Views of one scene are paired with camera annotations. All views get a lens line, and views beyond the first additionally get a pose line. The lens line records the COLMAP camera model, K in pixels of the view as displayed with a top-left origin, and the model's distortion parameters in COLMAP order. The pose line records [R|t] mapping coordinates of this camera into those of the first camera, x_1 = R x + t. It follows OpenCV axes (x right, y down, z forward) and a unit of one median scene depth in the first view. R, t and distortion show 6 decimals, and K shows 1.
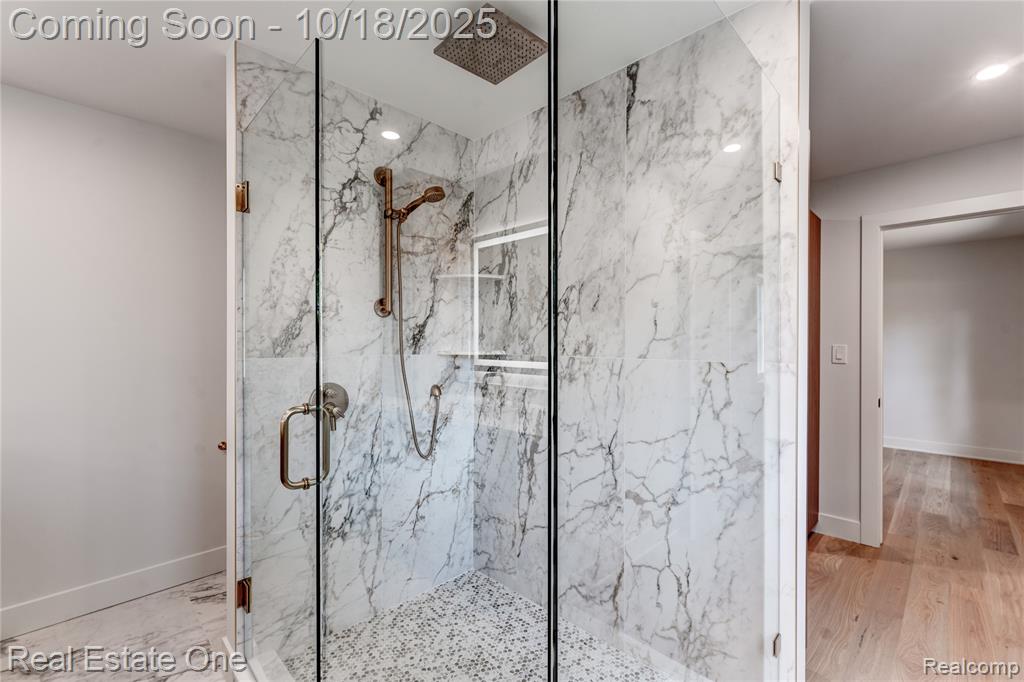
lens RADIAL K [[447.5, 0, 510.3], [0, 447.5, 341.2], [0, 0, 1]] dist [-0.001295, 0.000169]
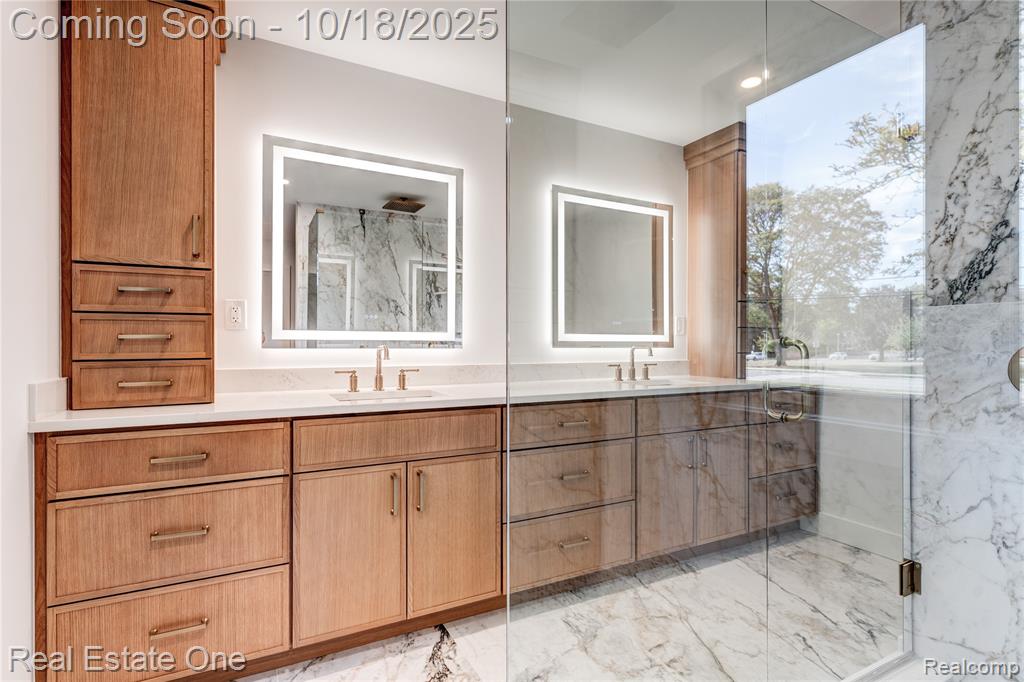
lens RADIAL K [[523.6, 0, 507.3], [0, 523.6, 342.8], [0, 0, 1]] dist [0.000817, 0.003403]
pose [[-0.308406, -0.005504, -0.951239, 0.554112], [-0.003414, 0.999983, -0.004679, 0.103556], [0.951249, 0.001805, -0.308420, 0.505195]]
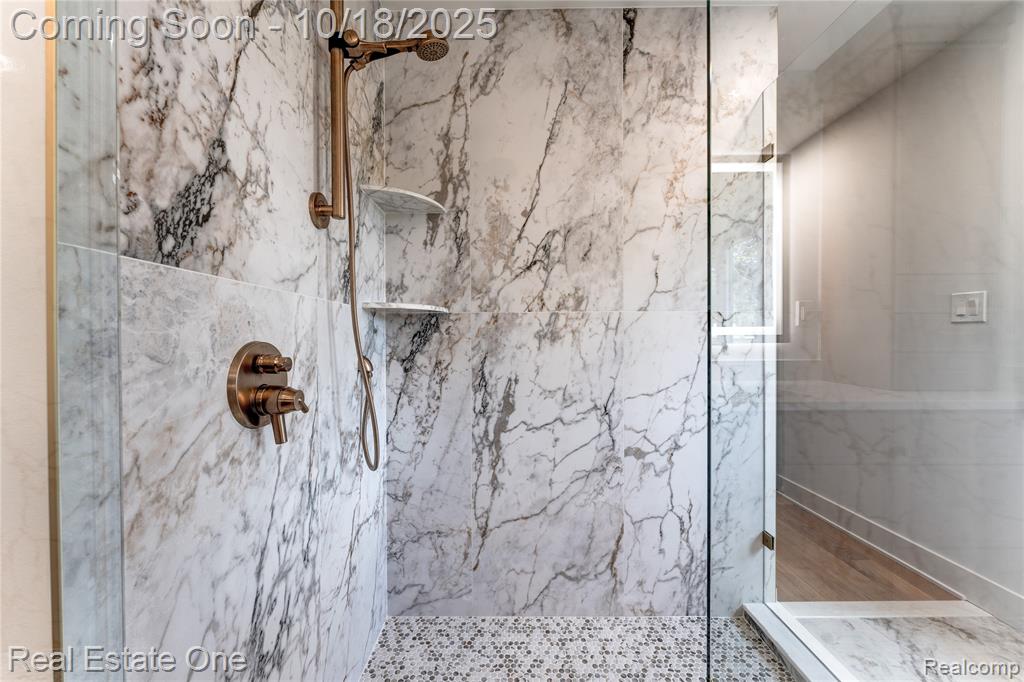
lens RADIAL K [[410.2, 0, 515.5], [0, 410.2, 341.9], [0, 0, 1]] dist [-0.001676, -0.000183]
pose [[0.709828, -0.010443, 0.704297, -0.521107], [0.008564, 0.999944, 0.006196, 0.094260], [-0.704323, 0.001633, 0.709878, 0.526978]]
